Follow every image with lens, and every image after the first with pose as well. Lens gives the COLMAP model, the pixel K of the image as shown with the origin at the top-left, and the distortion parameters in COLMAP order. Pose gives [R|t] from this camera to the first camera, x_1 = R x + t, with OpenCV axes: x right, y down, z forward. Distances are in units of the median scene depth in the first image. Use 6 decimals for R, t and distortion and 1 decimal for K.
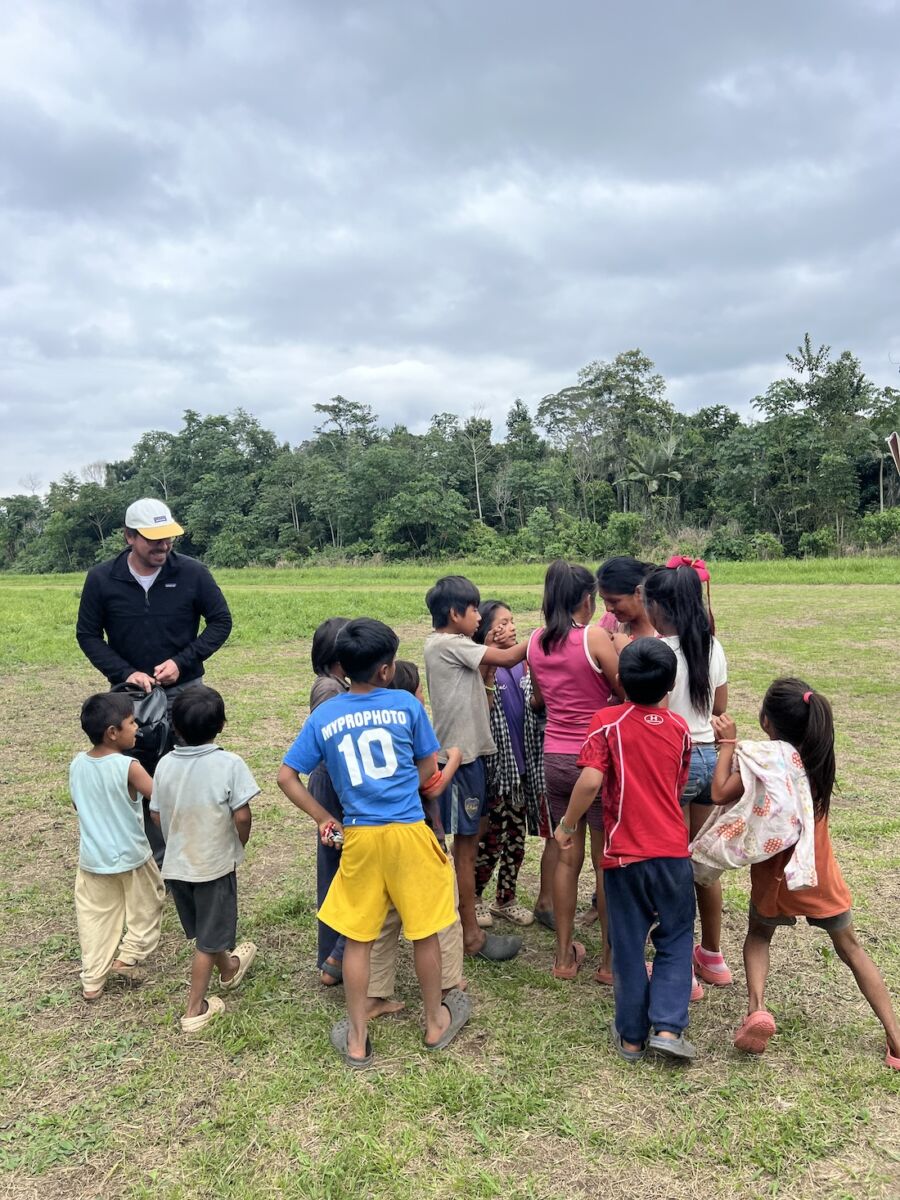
lens RADIAL K [[908.9, 0, 455.4], [0, 908.9, 604.2], [0, 0, 1]] dist [0.044863, -0.008762]
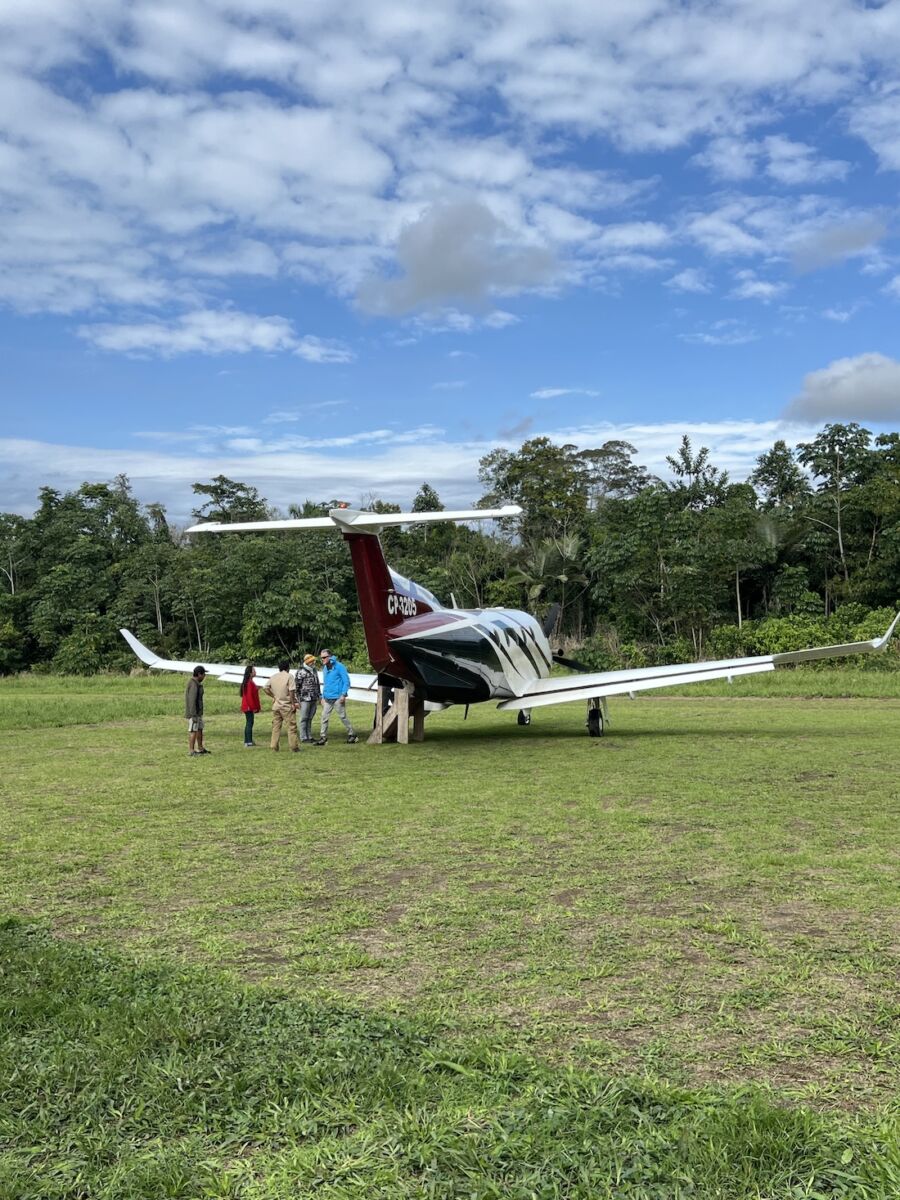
lens RADIAL K [[1255.6, 0, 450.7], [0, 1255.6, 596.4], [0, 0, 1]] dist [0.072770, 0.000000]
pose [[0.999865, 0.012132, 0.011102, 0.087434], [-0.010877, 0.994216, -0.106843, 0.009664], [-0.012334, 0.106707, 0.994214, -0.192152]]
